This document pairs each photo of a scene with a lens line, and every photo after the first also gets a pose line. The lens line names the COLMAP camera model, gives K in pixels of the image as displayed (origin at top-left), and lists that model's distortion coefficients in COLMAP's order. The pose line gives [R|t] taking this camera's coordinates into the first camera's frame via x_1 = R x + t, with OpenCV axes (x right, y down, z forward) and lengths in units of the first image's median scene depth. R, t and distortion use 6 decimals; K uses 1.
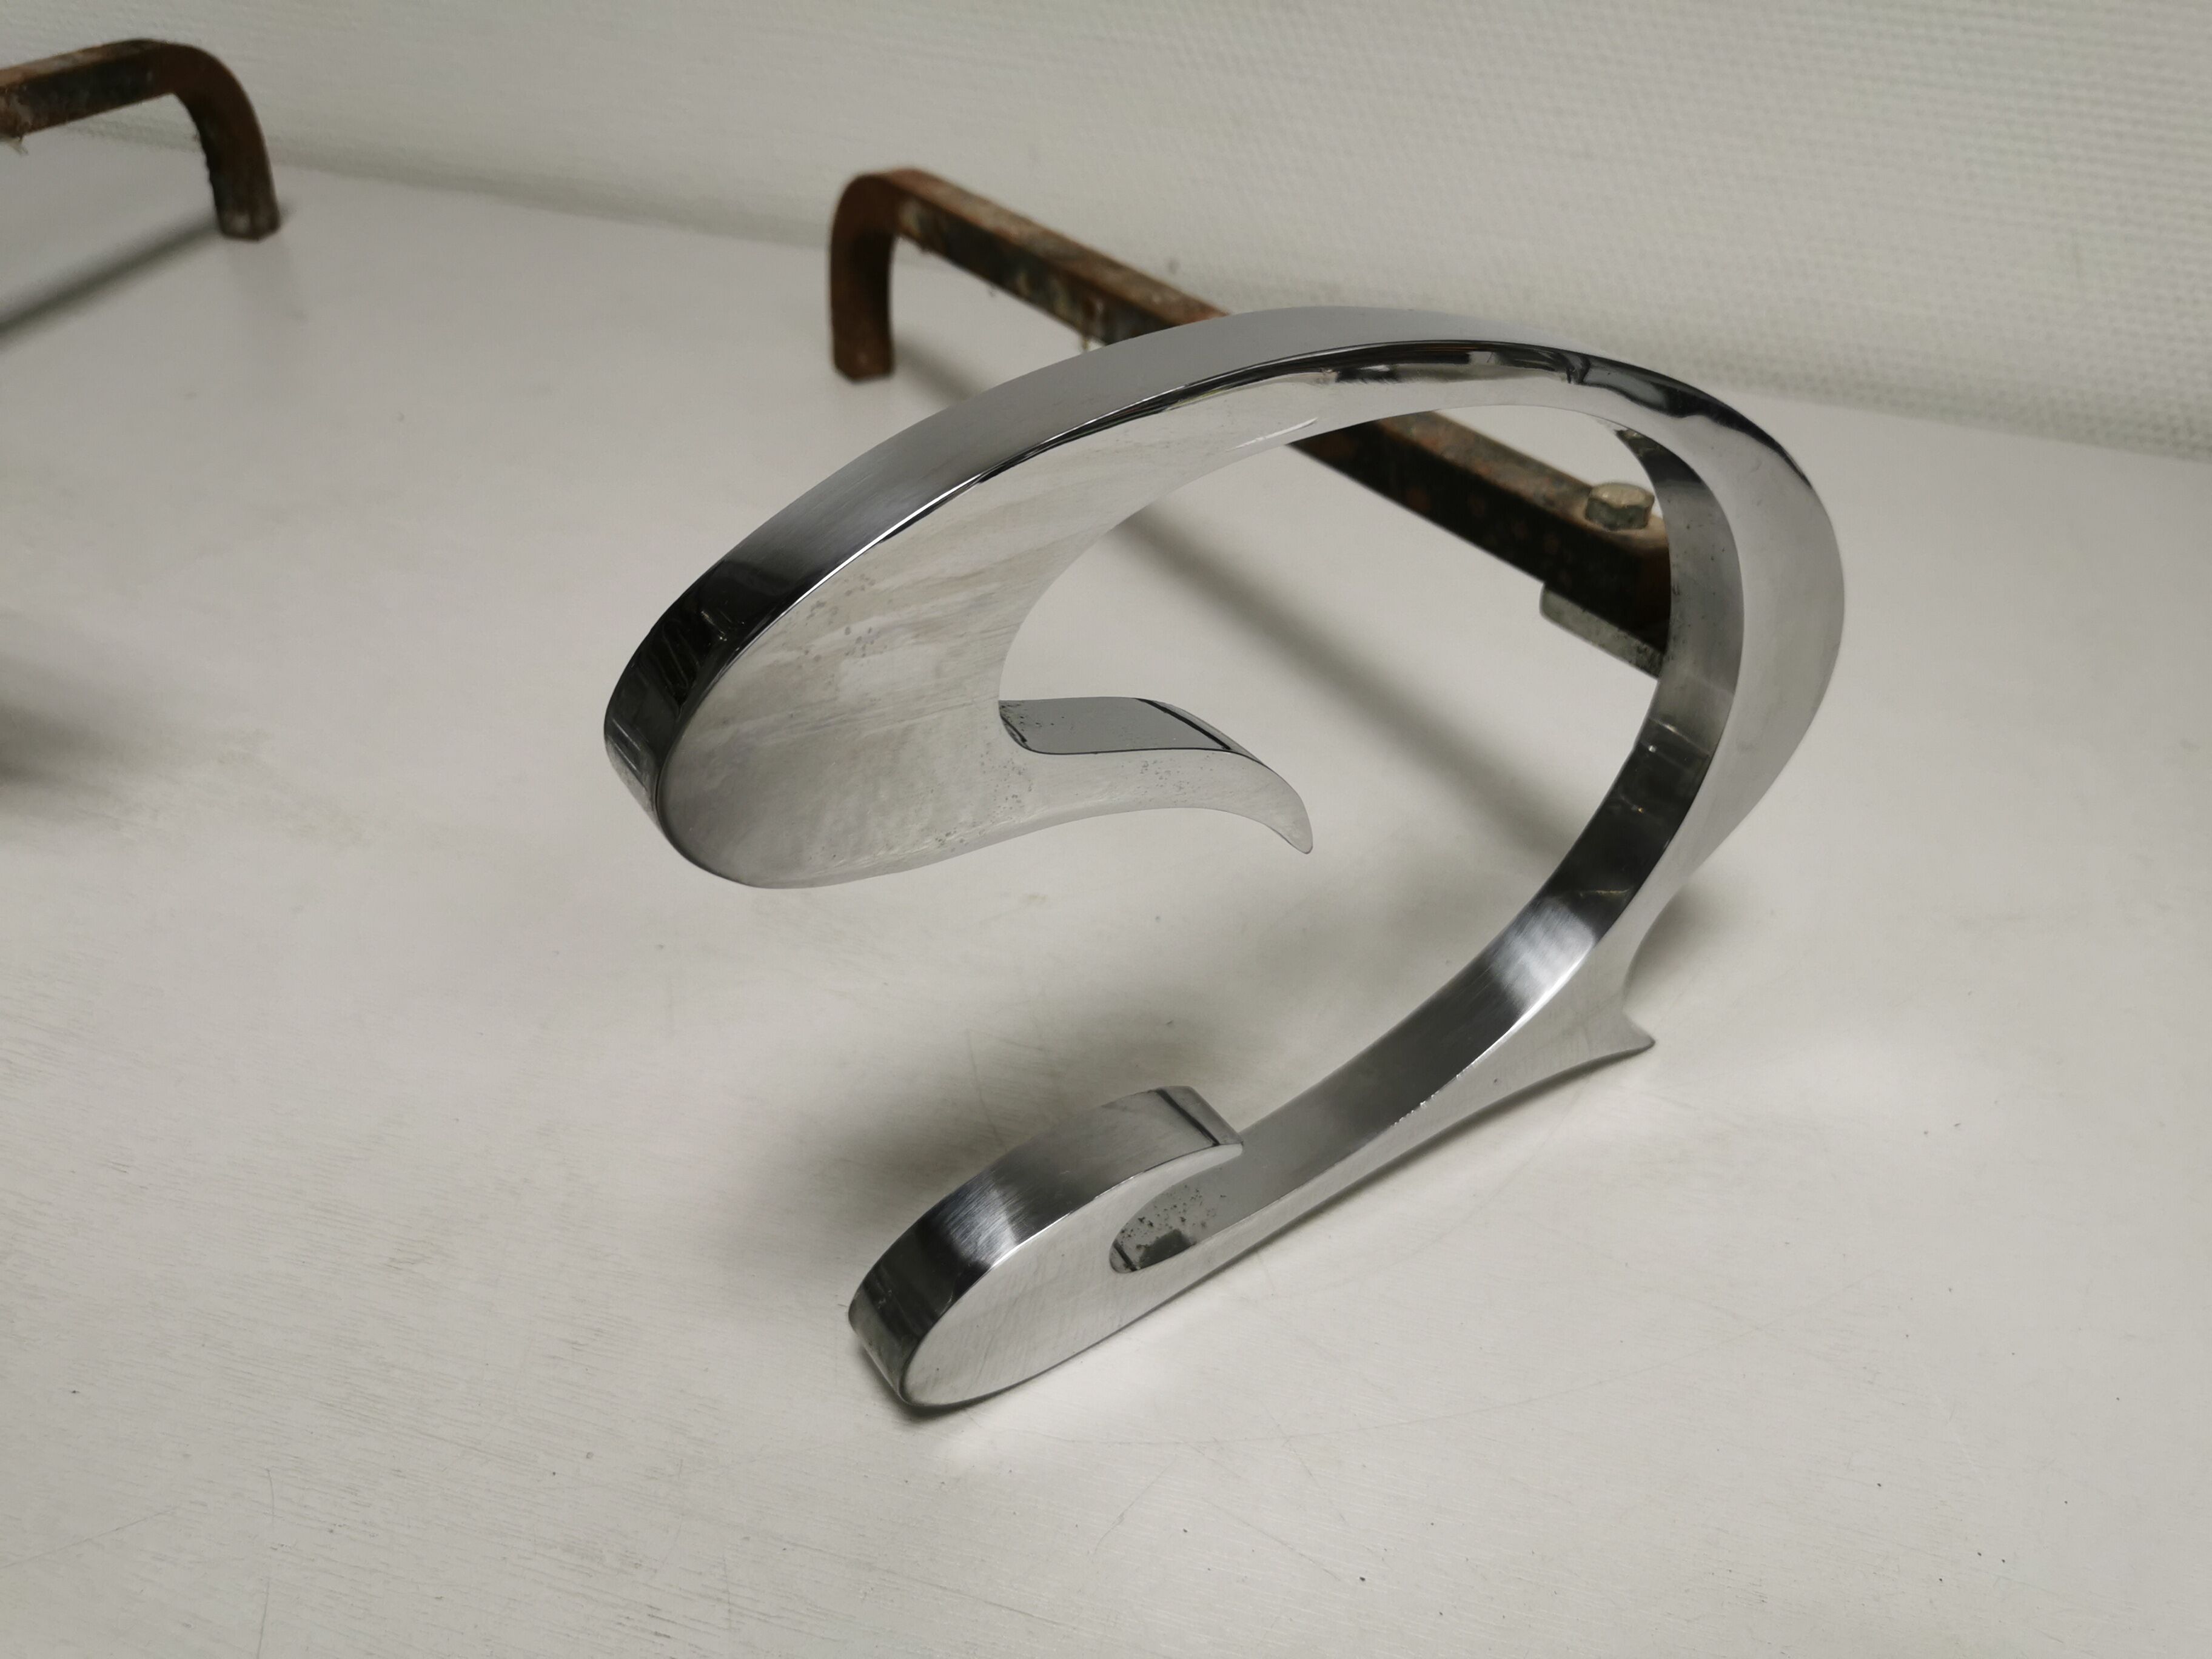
lens RADIAL K [[1725.7, 0, 1115.8], [0, 1725.7, 818.1], [0, 0, 1]] dist [0.029211, -0.031676]
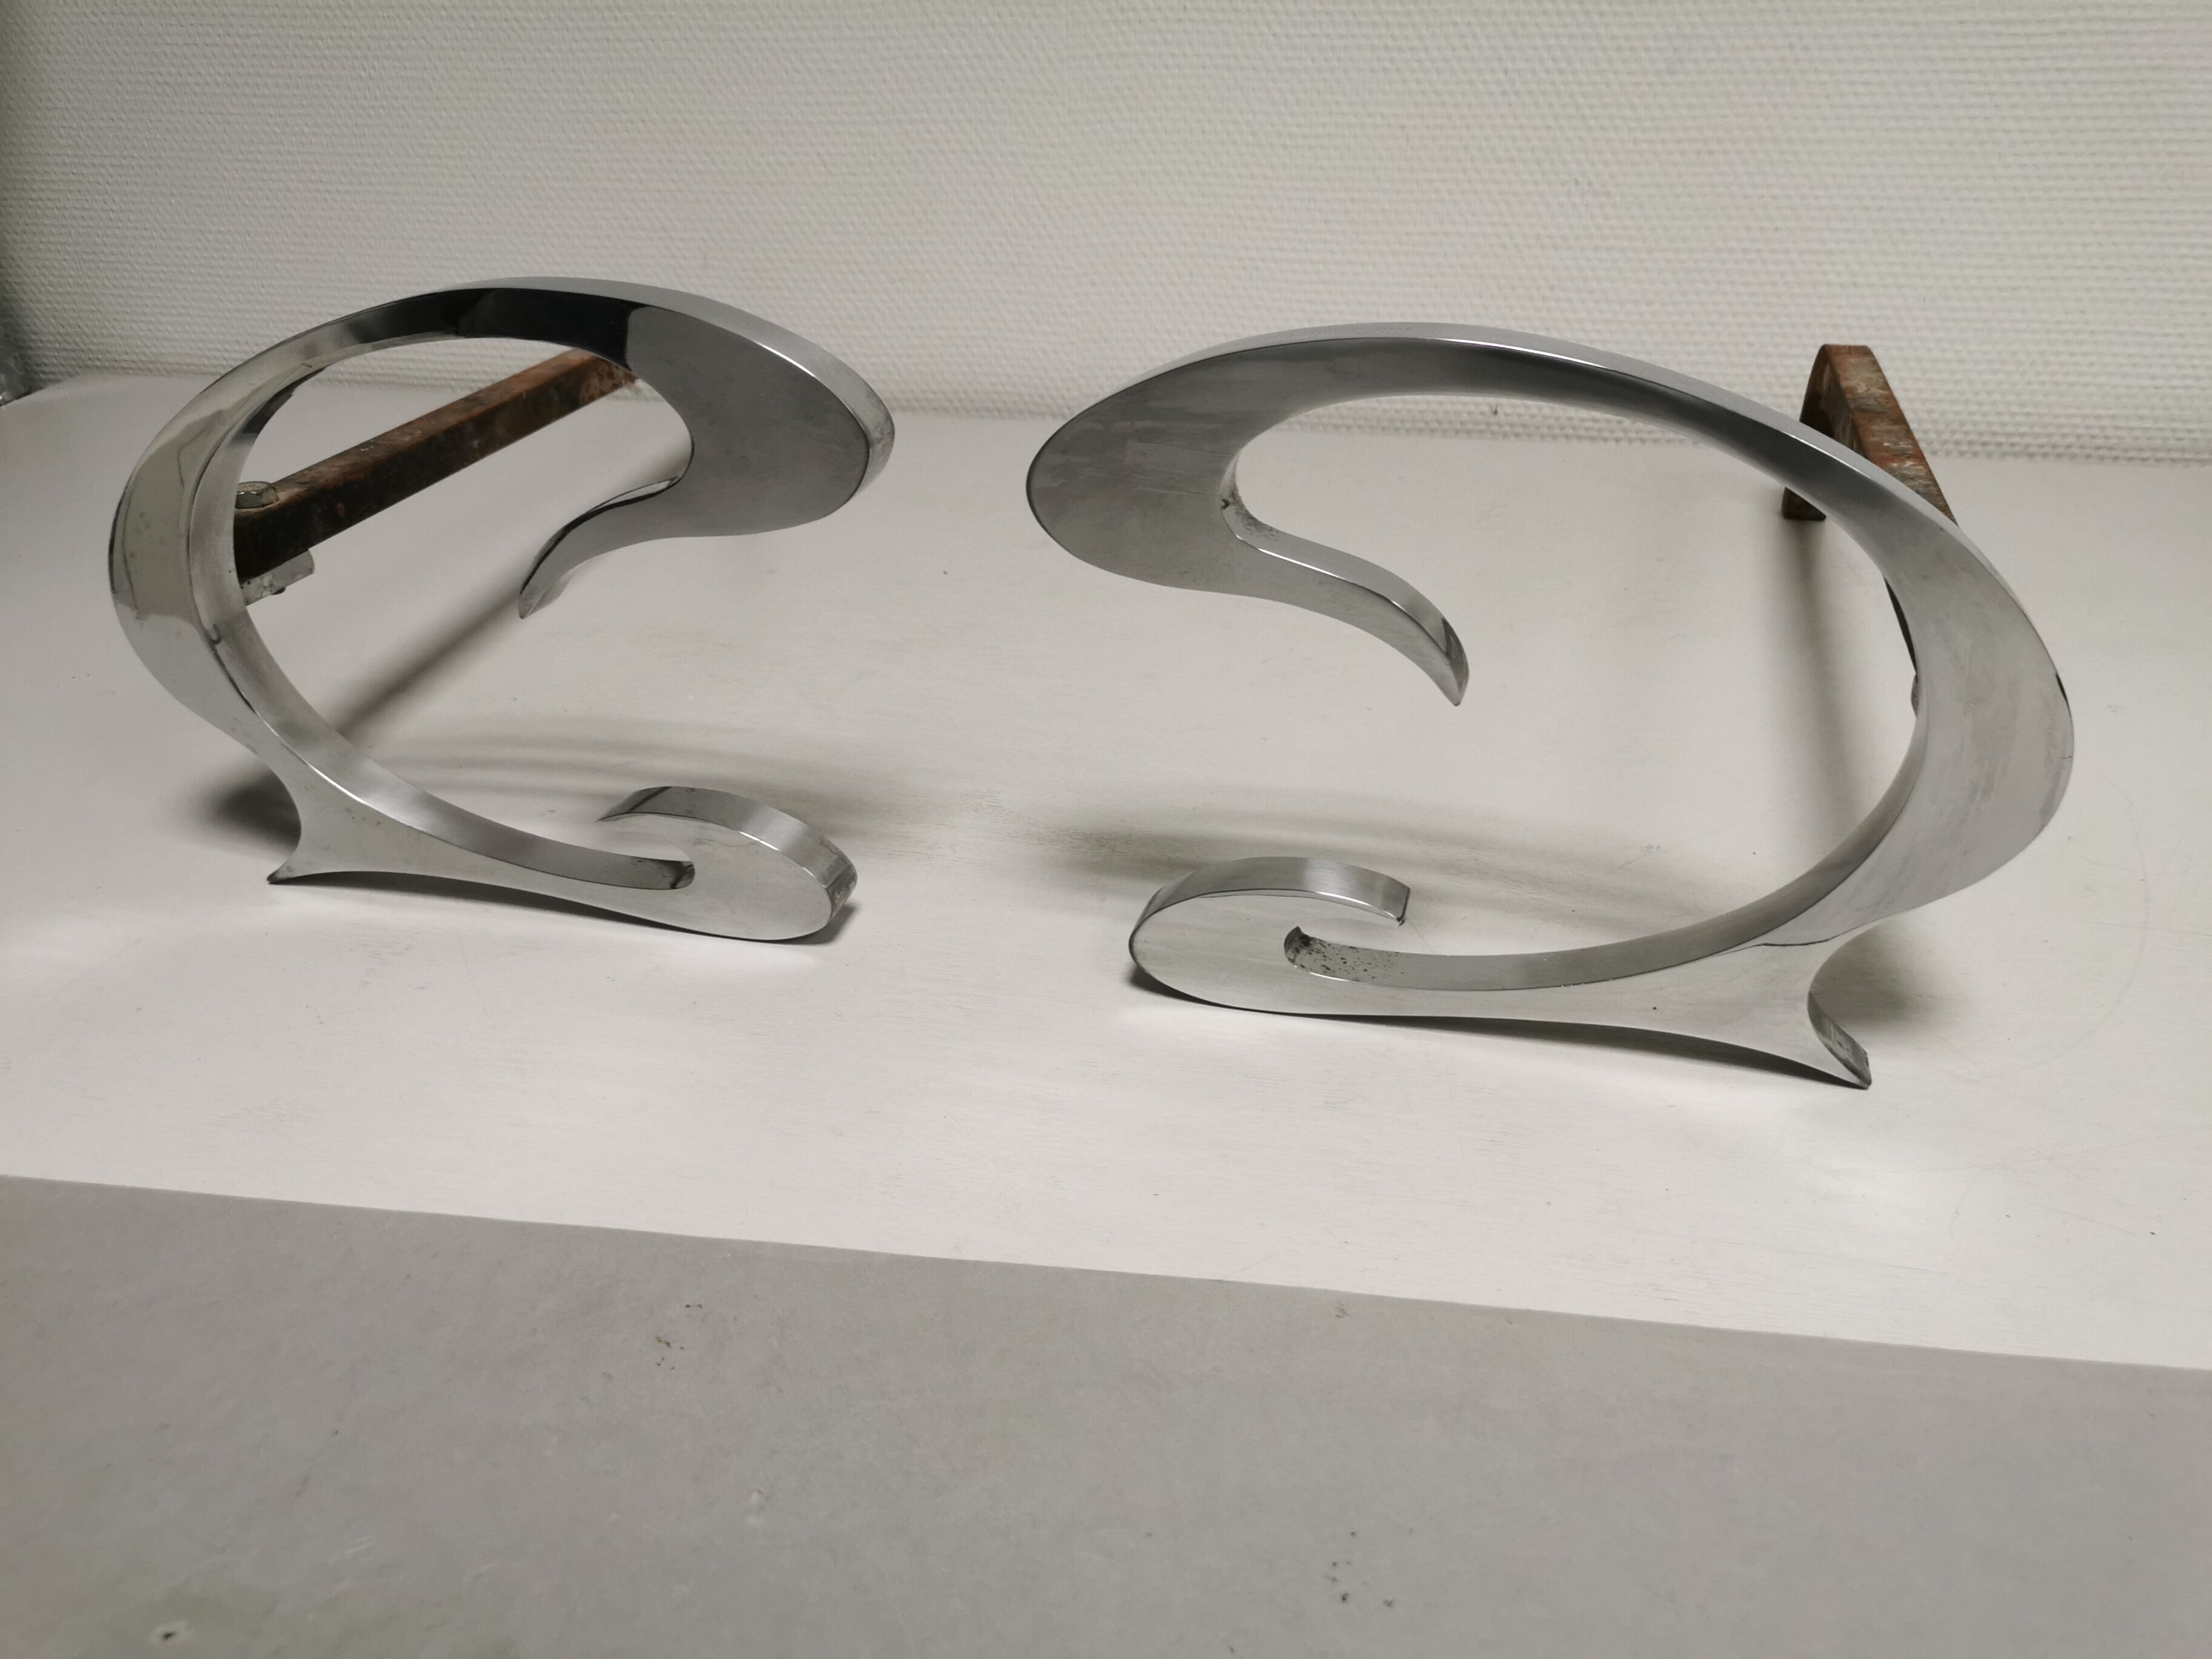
lens RADIAL K [[1725.7, 0, 1099.1], [0, 1725.7, 835.9], [0, 0, 1]] dist [0.029211, -0.031676]
pose [[0.995917, -0.089316, -0.013112, -0.296975], [0.087264, 0.989696, -0.113524, 0.101439], [0.023117, 0.111916, 0.993449, -0.196425]]
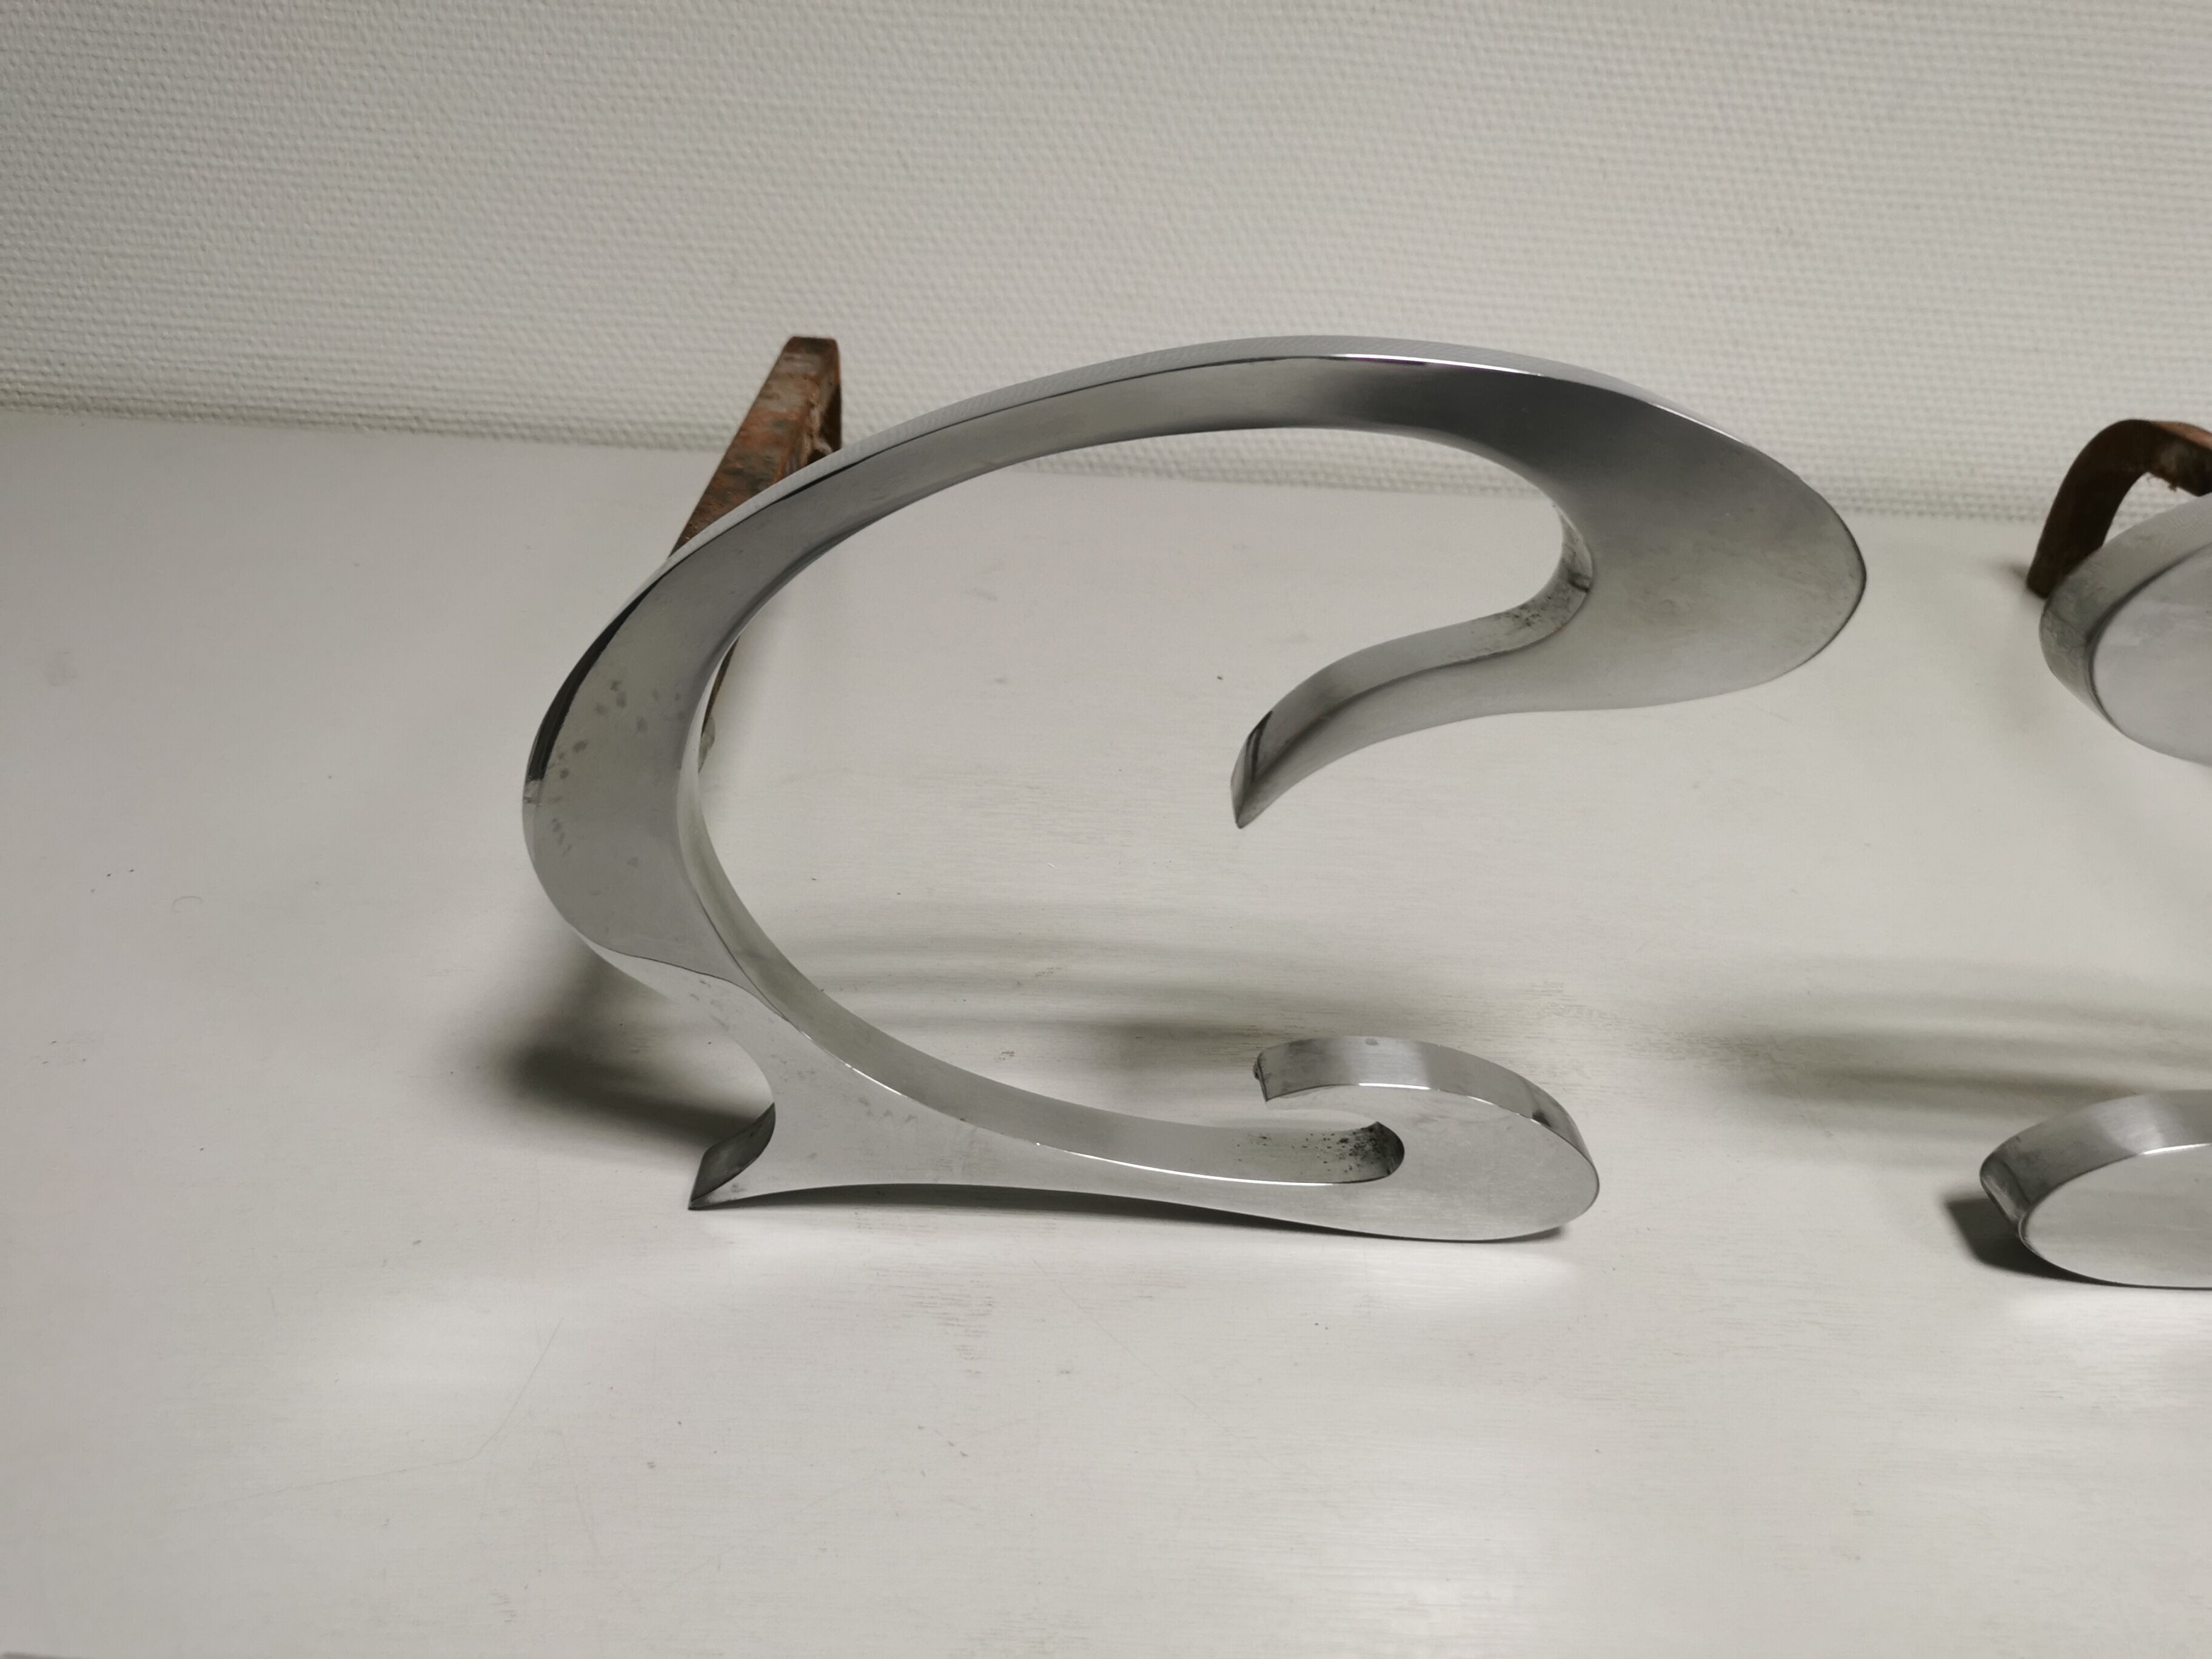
lens RADIAL K [[1725.7, 0, 1107.3], [0, 1725.7, 838.8], [0, 0, 1]] dist [0.029211, -0.031676]
pose [[0.960365, -0.135097, 0.243820, -0.712670], [0.160605, 0.983099, -0.087874, -0.058574], [-0.227828, 0.123550, 0.965831, 0.052425]]
